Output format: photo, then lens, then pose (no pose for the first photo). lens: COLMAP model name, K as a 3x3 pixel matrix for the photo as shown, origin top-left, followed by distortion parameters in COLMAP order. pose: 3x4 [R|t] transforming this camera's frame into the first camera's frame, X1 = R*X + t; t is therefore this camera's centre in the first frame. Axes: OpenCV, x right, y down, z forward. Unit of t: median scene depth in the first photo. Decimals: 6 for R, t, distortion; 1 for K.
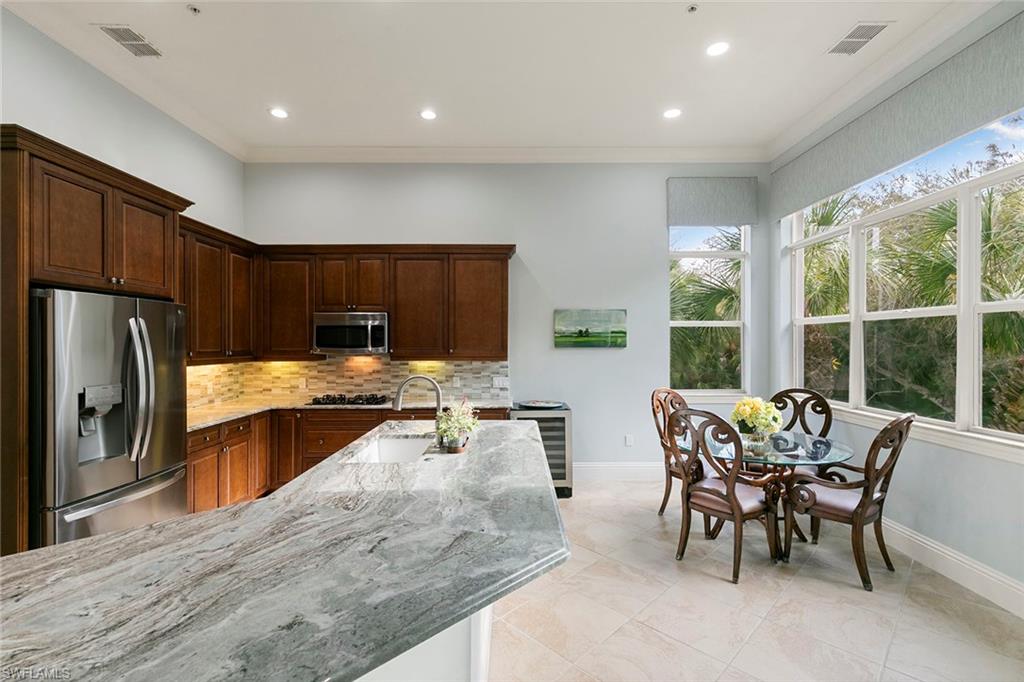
lens RADIAL K [[458.5, 0, 512.0], [0, 458.5, 341.0], [0, 0, 1]] dist [0.006280, 0.000214]
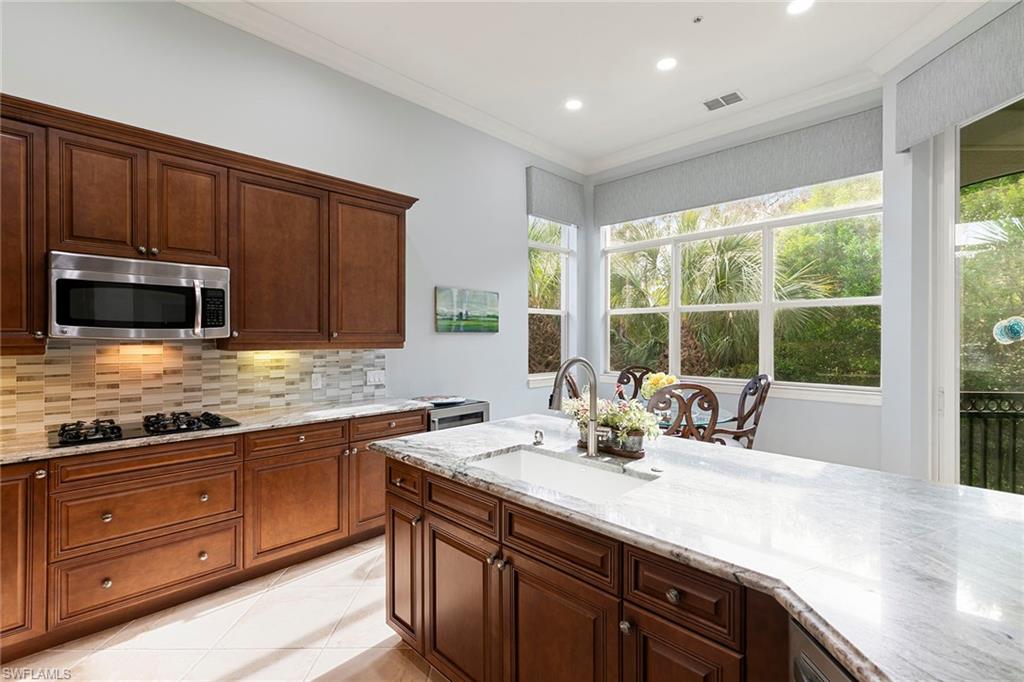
lens RADIAL K [[458.5, 0, 512.0], [0, 458.5, 341.0], [0, 0, 1]] dist [0.006280, 0.000214]
pose [[0.701051, -0.004085, 0.713100, -0.426238], [-0.004668, 0.999936, 0.010317, 0.022257], [-0.713096, -0.010561, 0.700987, 0.325964]]
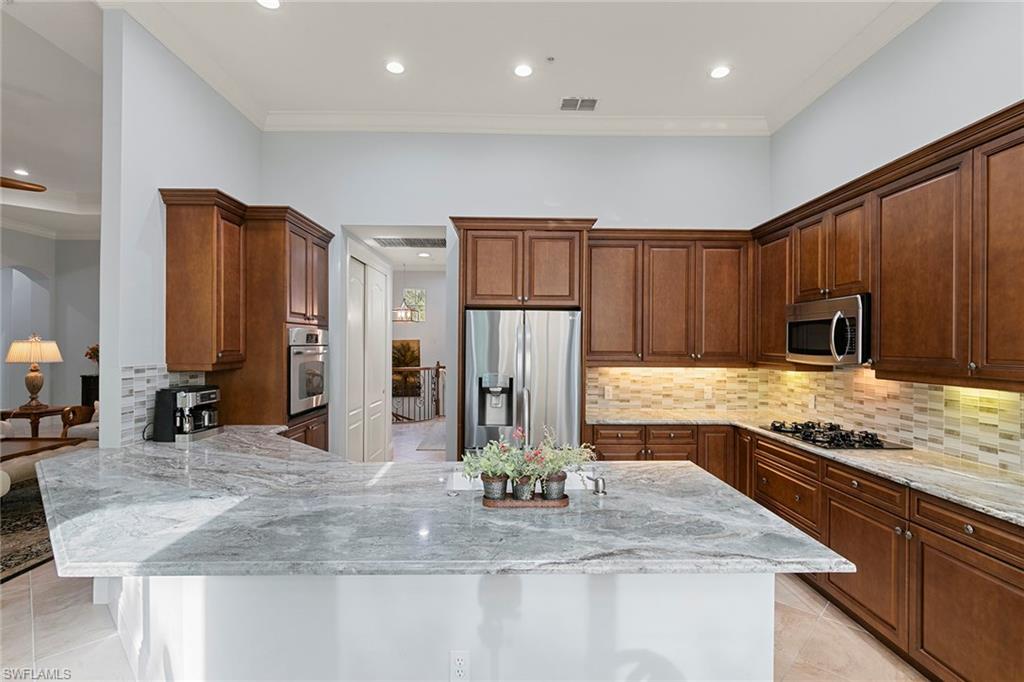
lens RADIAL K [[480.4, 0, 515.5], [0, 480.4, 343.0], [0, 0, 1]] dist [0.000809, -0.000262]
pose [[0.020443, -0.000516, -0.999791, 0.317138], [-0.002279, 0.999997, -0.000562, 0.000205], [0.999788, 0.002290, 0.020441, 0.538178]]
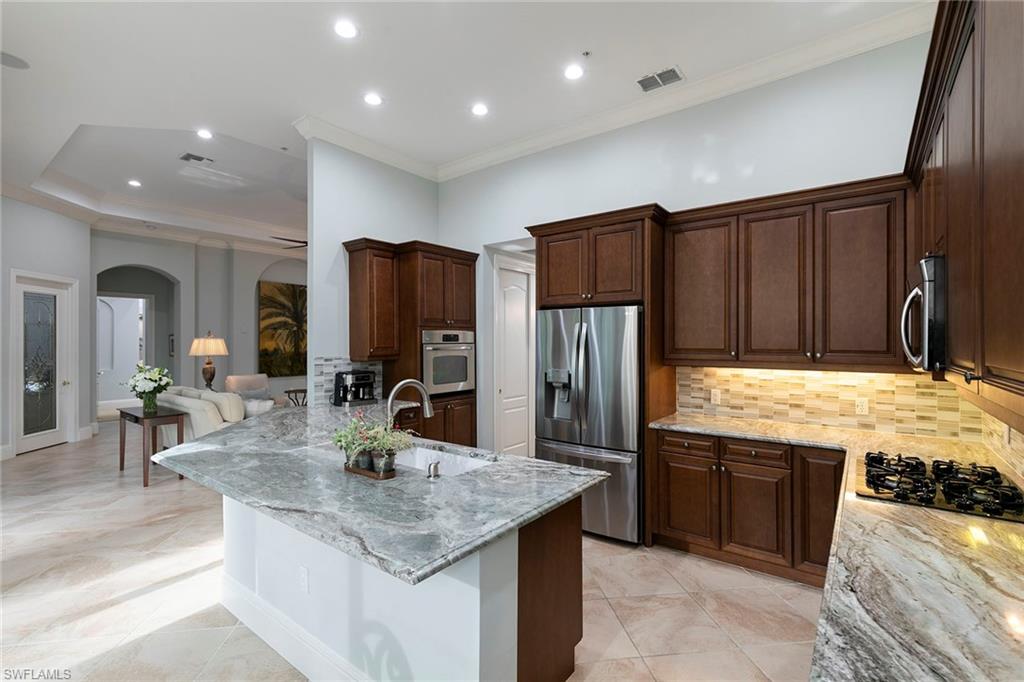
lens RADIAL K [[458.5, 0, 512.0], [0, 458.5, 341.0], [0, 0, 1]] dist [0.006280, 0.000214]
pose [[-0.604676, 0.003479, -0.796464, 0.208657], [0.005693, 0.999984, 0.000046, 0.000173], [0.796451, -0.004506, -0.604686, 0.933413]]
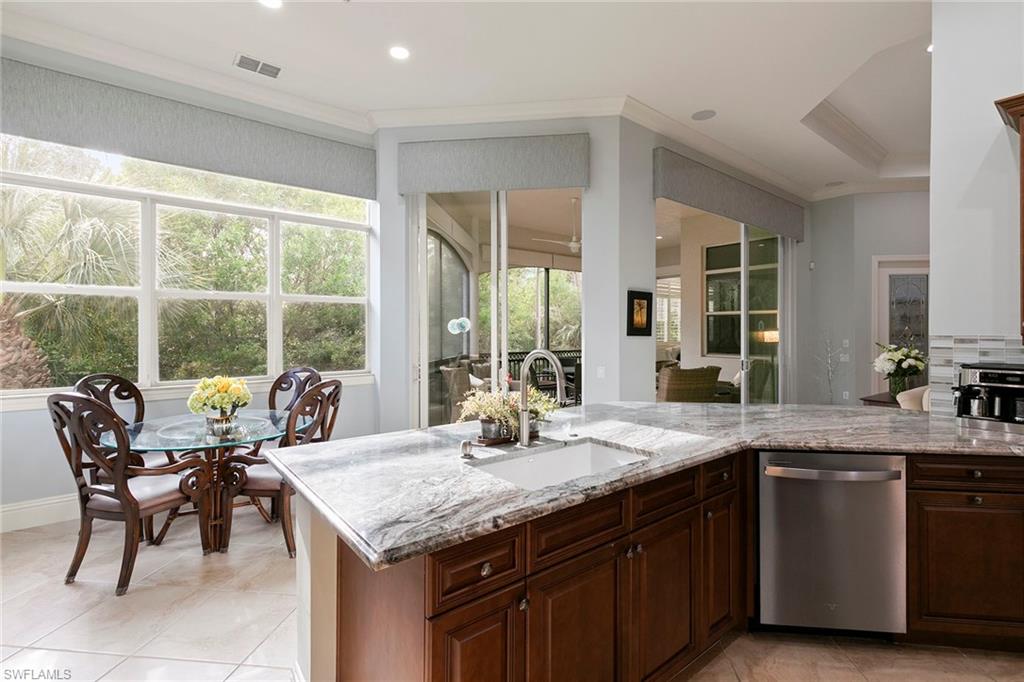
lens RADIAL K [[461.4, 0, 513.6], [0, 461.4, 333.0], [0, 0, 1]] dist [0.002127, 0.000067]
pose [[-0.620943, -0.001285, 0.783855, -0.406682], [0.000704, 0.999997, 0.002198, 0.025969], [-0.783855, 0.001917, -0.620940, 0.818157]]
